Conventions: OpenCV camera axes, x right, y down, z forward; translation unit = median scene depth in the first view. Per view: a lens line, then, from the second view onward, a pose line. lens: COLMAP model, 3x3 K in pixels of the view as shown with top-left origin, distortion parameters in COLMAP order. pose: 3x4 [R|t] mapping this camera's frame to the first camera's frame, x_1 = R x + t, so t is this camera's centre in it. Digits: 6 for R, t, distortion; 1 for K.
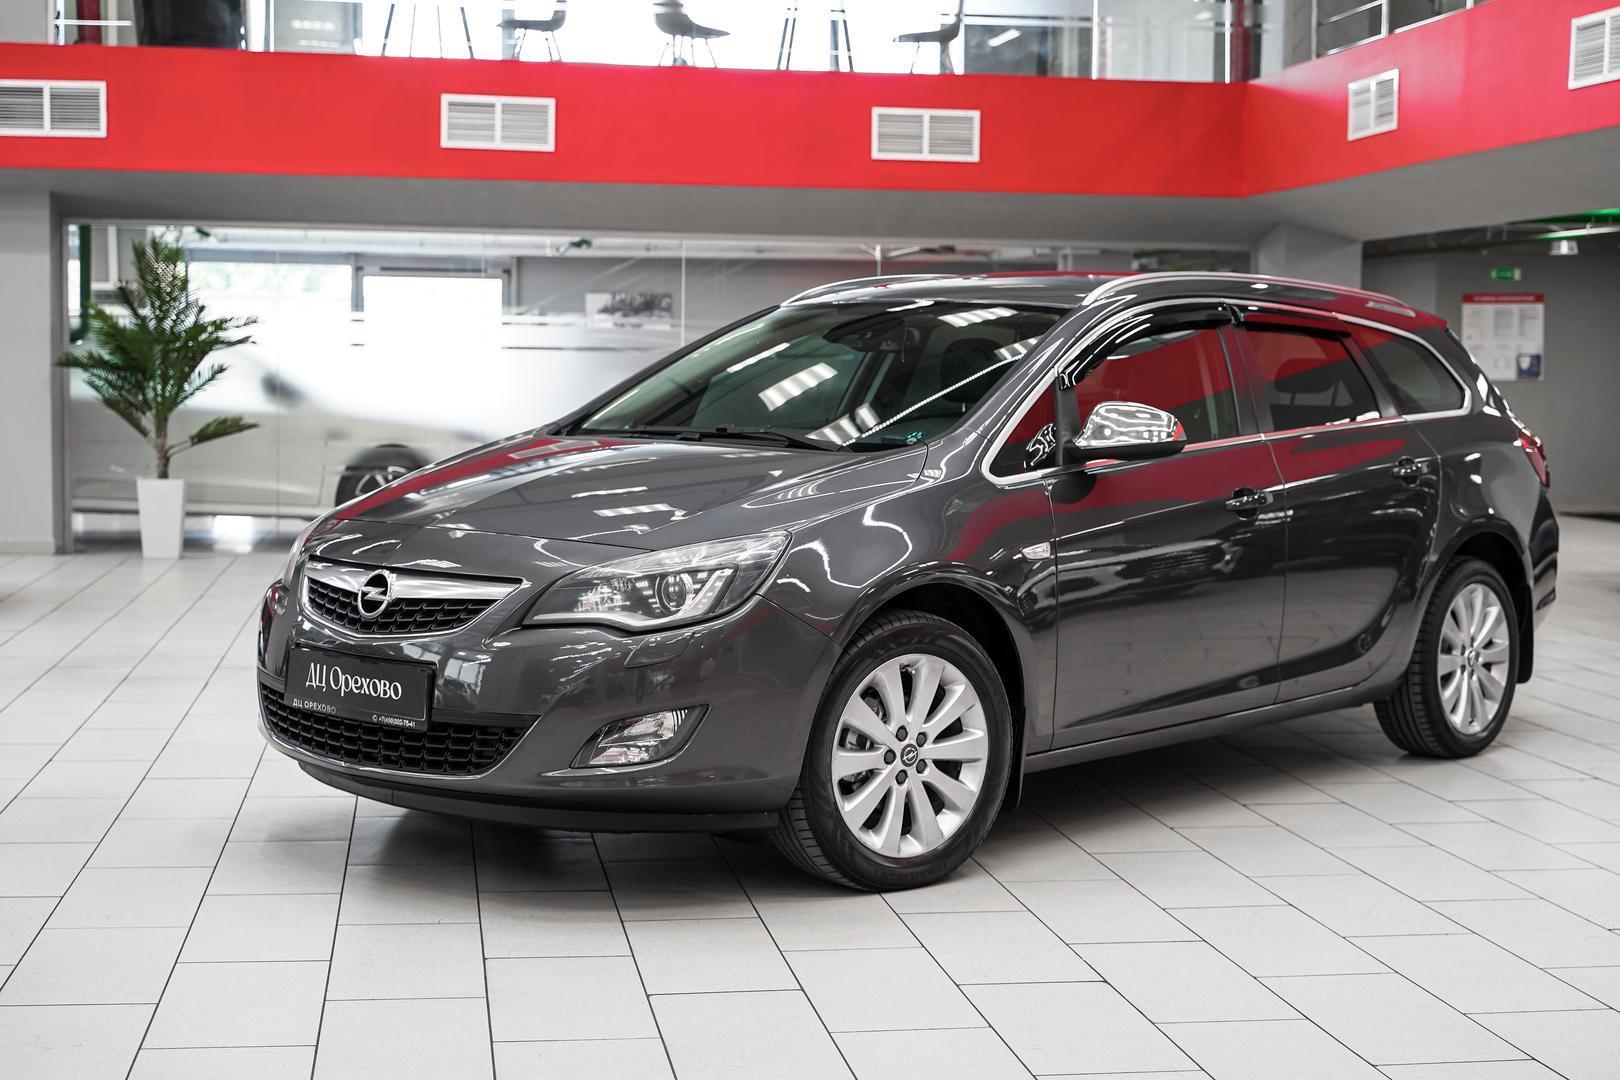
lens RADIAL K [[2332.5, 0, 805.6], [0, 2332.5, 546.9], [0, 0, 1]] dist [0.023987, 0.000000]
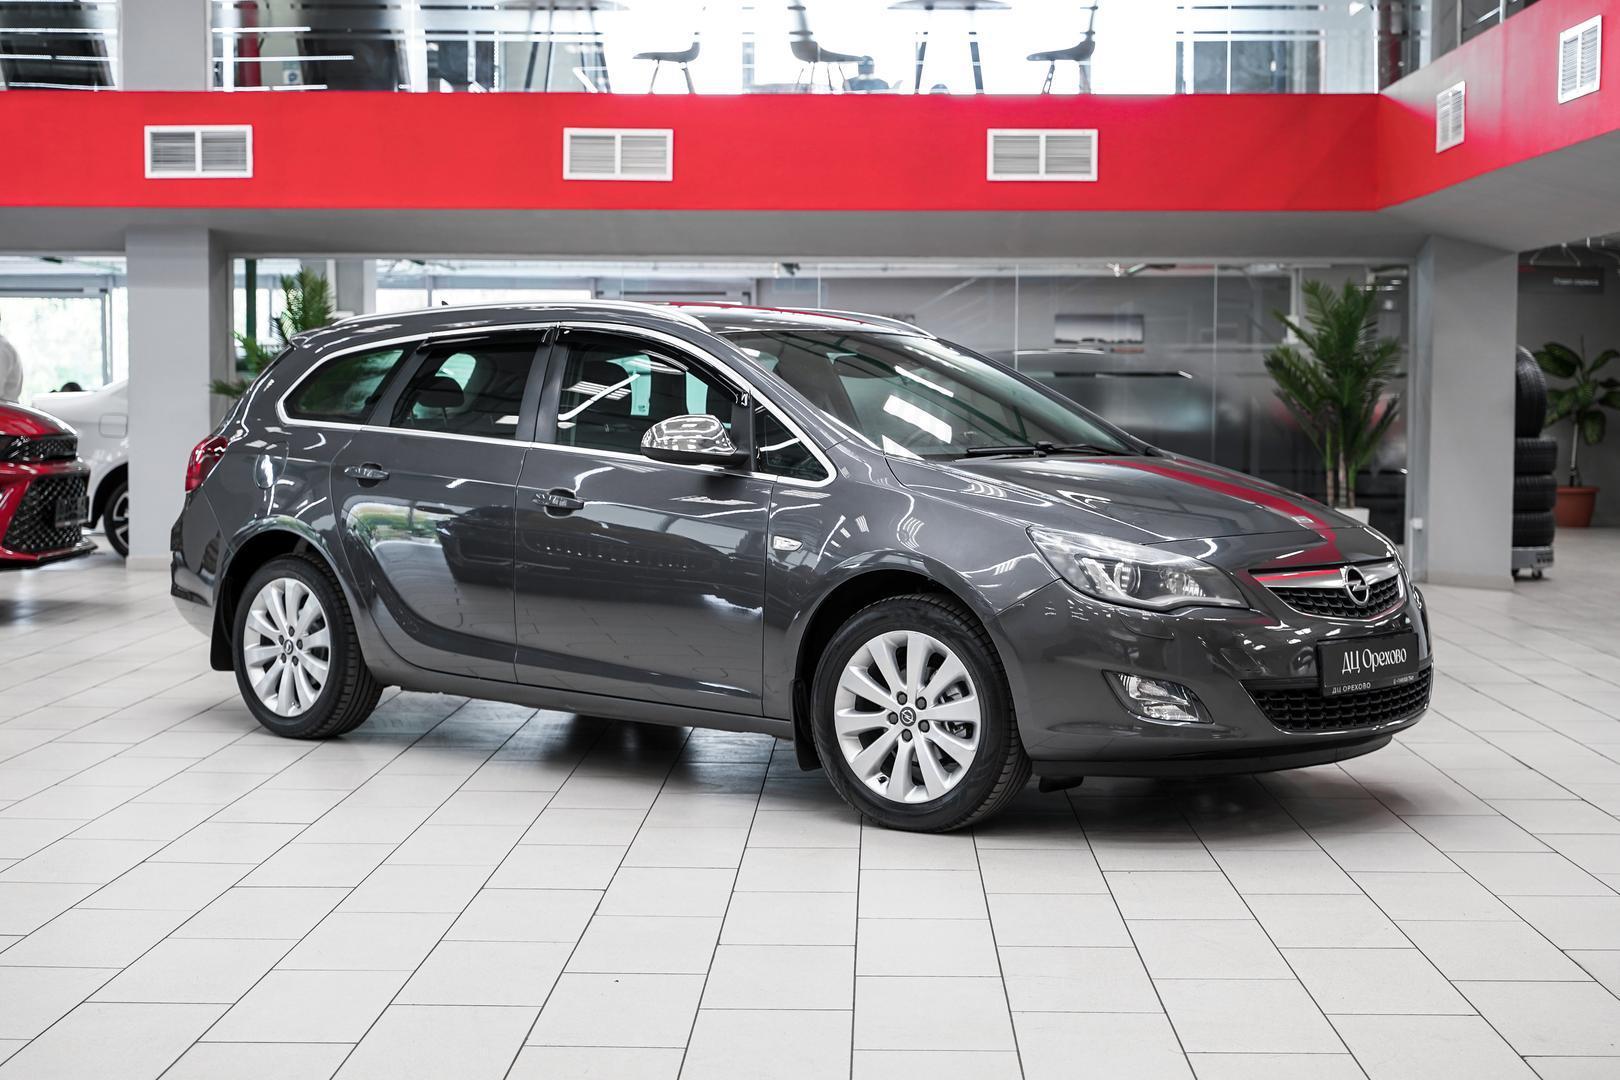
lens RADIAL K [[2495.1, 0, 804.6], [0, 2495.1, 546.8], [0, 0, 1]] dist [0.037233, 0.000000]
pose [[0.983884, 0.003926, -0.178763, 0.146379], [-0.006267, 0.999902, -0.012533, 0.005127], [0.178696, 0.013451, 0.983812, -0.068301]]
